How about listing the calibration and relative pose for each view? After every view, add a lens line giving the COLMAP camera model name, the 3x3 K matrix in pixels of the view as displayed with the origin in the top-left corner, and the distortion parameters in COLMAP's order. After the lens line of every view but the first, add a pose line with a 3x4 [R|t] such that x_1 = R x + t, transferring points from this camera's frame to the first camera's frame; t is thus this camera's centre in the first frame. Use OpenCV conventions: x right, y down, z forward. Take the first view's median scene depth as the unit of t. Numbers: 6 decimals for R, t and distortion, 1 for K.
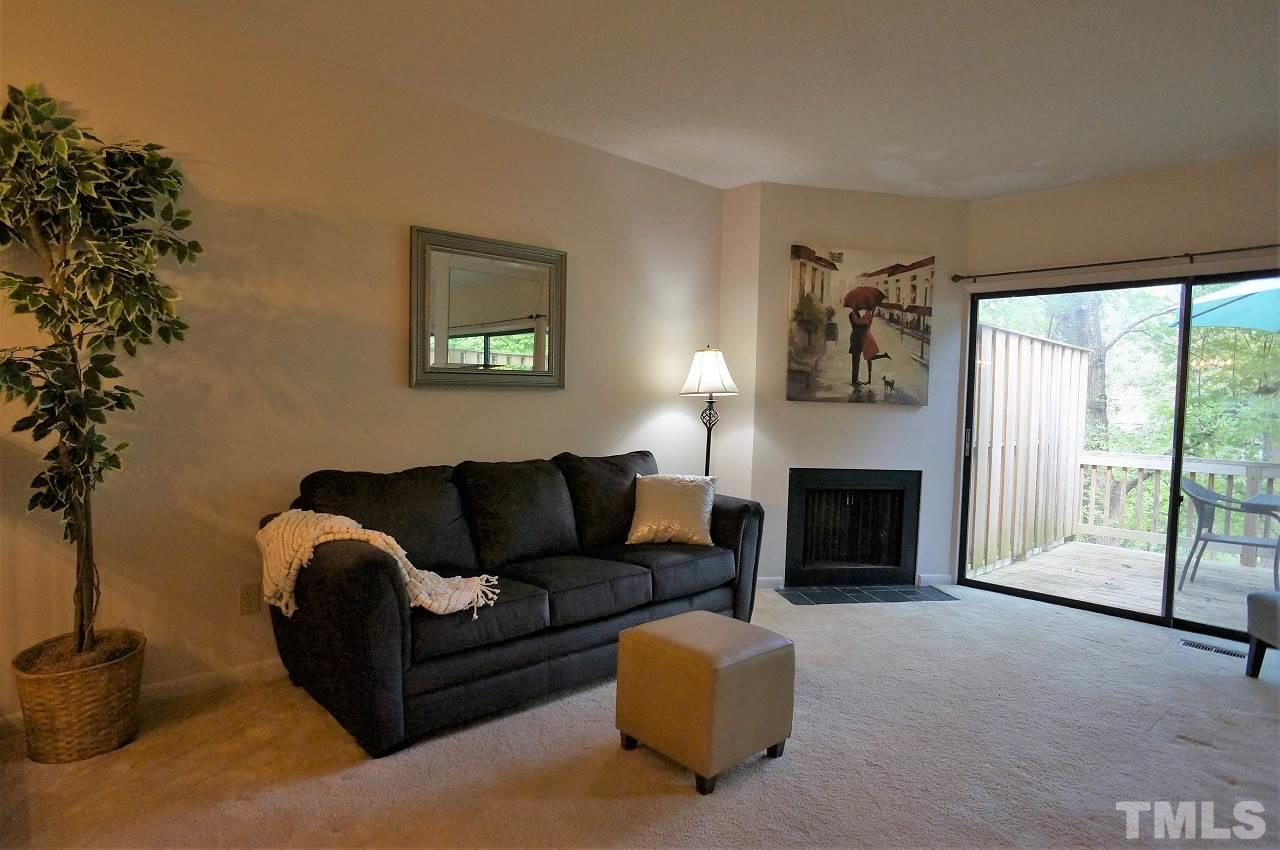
lens RADIAL K [[724.7, 0, 610.6], [0, 724.7, 426.9], [0, 0, 1]] dist [-0.071267, 0.045045]
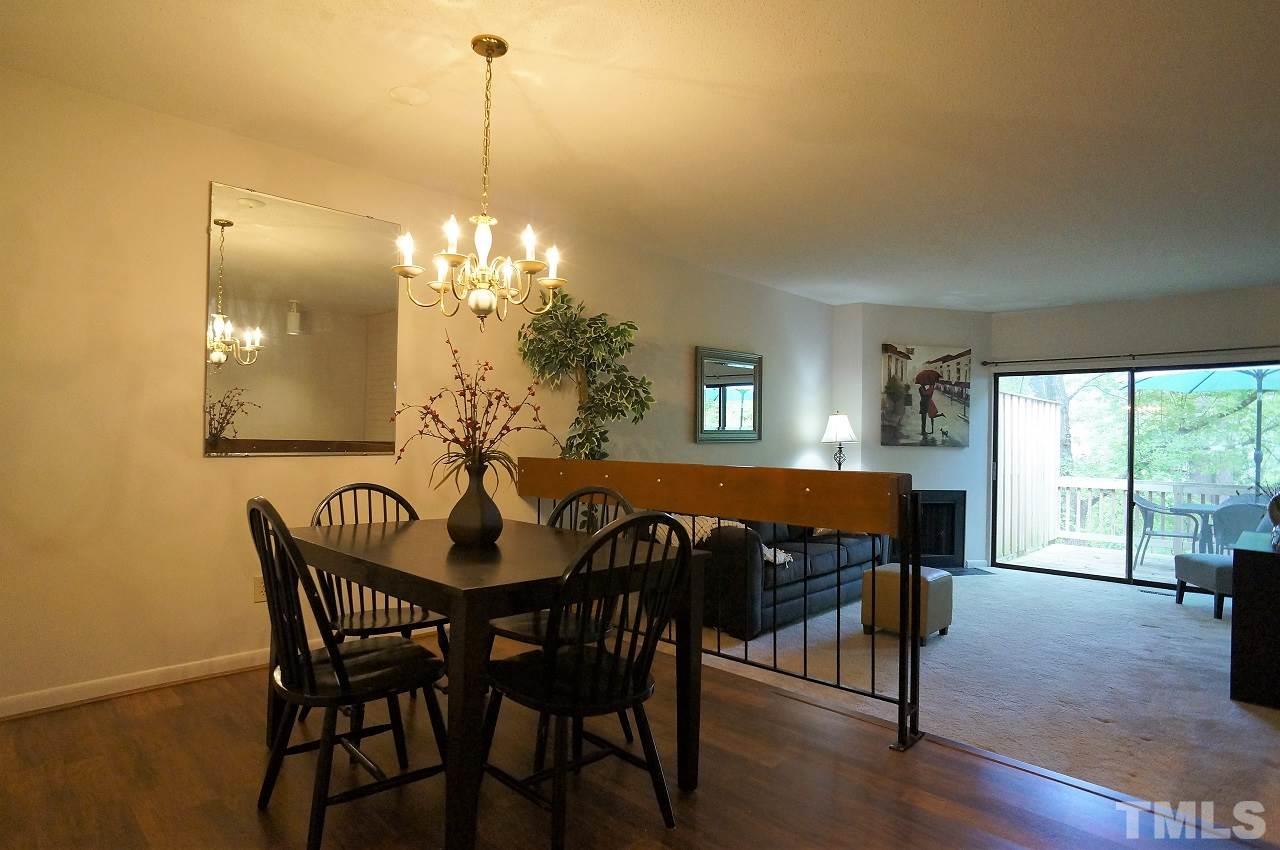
lens RADIAL K [[684.7, 0, 631.6], [0, 684.7, 427.2], [0, 0, 1]] dist [-0.069230, 0.039958]
pose [[0.998746, -0.009193, 0.049211, -0.405565], [0.011742, 0.998591, -0.051755, -0.007744], [-0.048665, 0.052268, 0.997447, -0.466255]]
